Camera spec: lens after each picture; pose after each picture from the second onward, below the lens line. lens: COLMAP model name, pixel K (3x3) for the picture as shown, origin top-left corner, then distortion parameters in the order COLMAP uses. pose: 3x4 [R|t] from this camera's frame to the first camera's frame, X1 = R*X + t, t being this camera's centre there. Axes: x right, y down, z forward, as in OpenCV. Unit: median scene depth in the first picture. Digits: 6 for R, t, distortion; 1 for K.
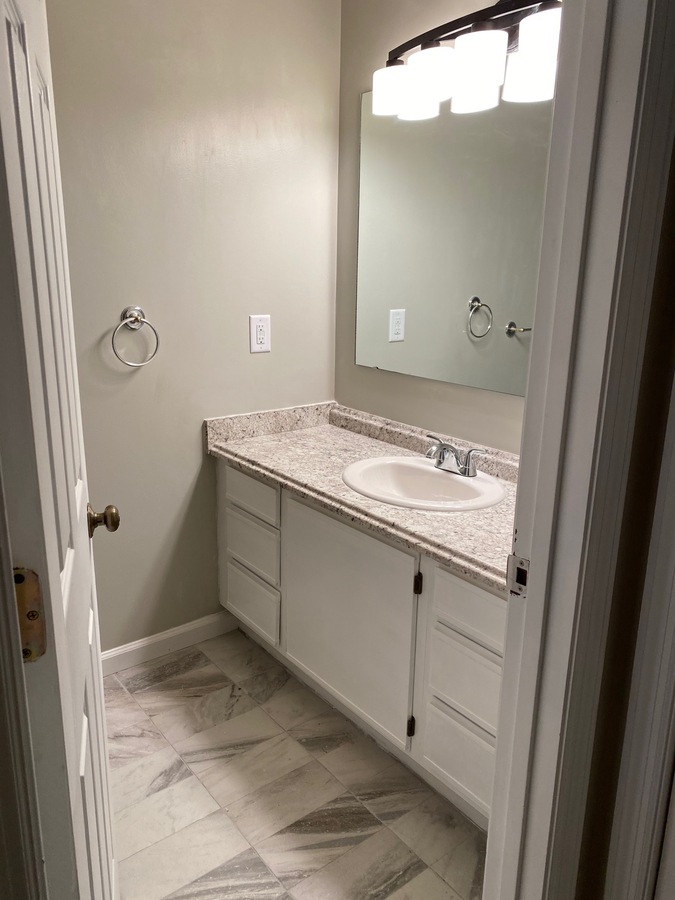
lens RADIAL K [[695.2, 0, 337.5], [0, 695.2, 450.0], [0, 0, 1]] dist [0.055133, -0.002179]
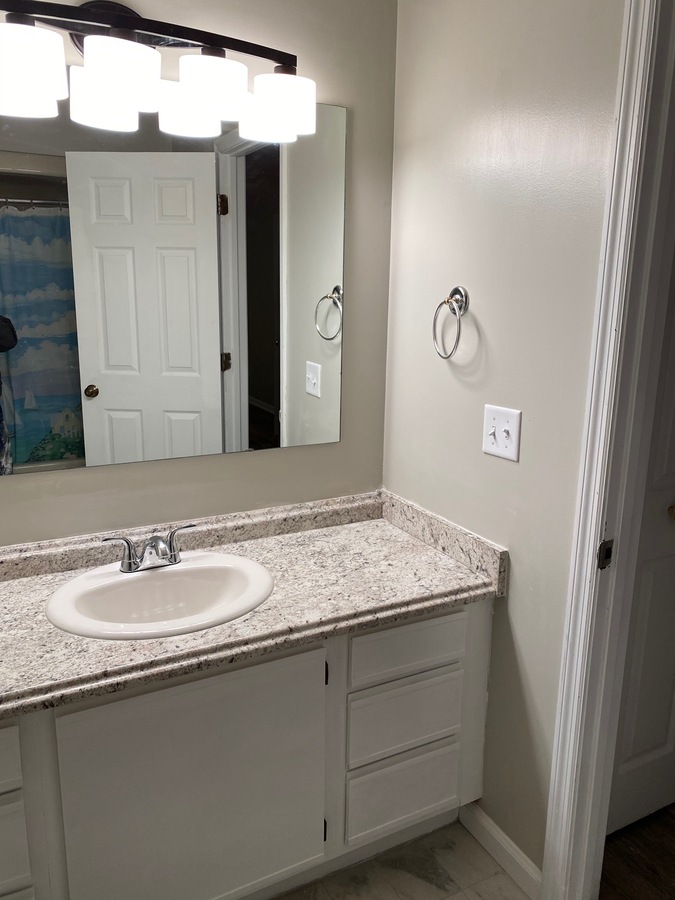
lens RADIAL K [[664.4, 0, 337.5], [0, 664.4, 450.0], [0, 0, 1]] dist [-0.006803, -0.002224]
pose [[0.176615, -0.232149, 0.956511, -0.578418], [0.256958, 0.948963, 0.182871, -0.211403], [-0.950147, 0.213485, 0.227254, 0.686051]]
